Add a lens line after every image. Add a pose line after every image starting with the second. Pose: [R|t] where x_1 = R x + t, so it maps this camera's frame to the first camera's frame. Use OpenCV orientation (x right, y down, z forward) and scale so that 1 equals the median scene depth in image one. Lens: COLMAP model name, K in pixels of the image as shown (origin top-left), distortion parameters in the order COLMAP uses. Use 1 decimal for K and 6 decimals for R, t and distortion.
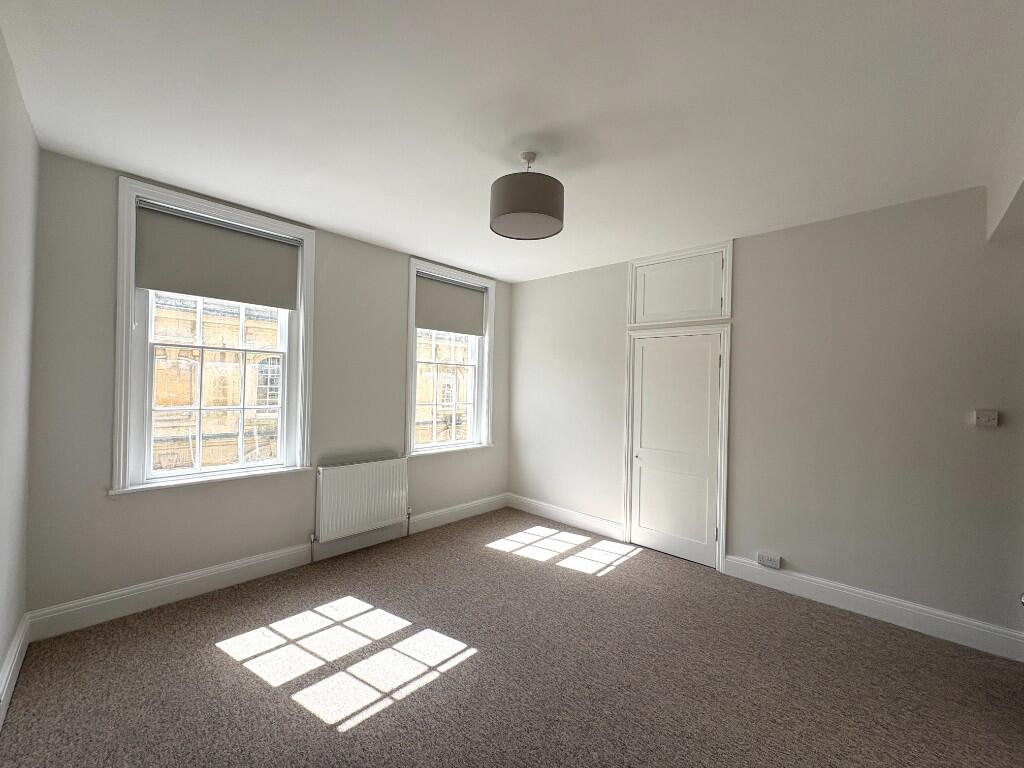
lens RADIAL K [[405.1, 0, 510.9], [0, 405.1, 384.3], [0, 0, 1]] dist [-0.000321, 0.000208]
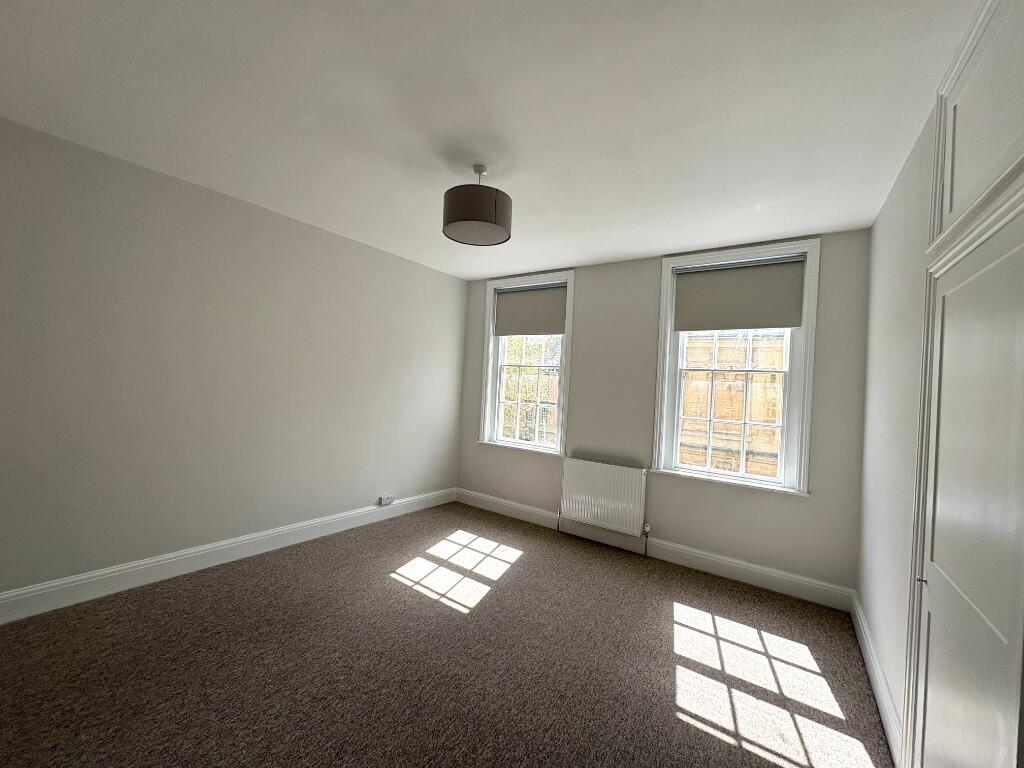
lens RADIAL K [[405.1, 0, 510.9], [0, 405.1, 382.8], [0, 0, 1]] dist [-0.000321, 0.000208]
pose [[0.154239, -0.021445, -0.987801, 0.488650], [-0.051105, 0.998253, -0.029652, 0.015980], [0.986711, 0.055055, 0.152874, 0.412960]]
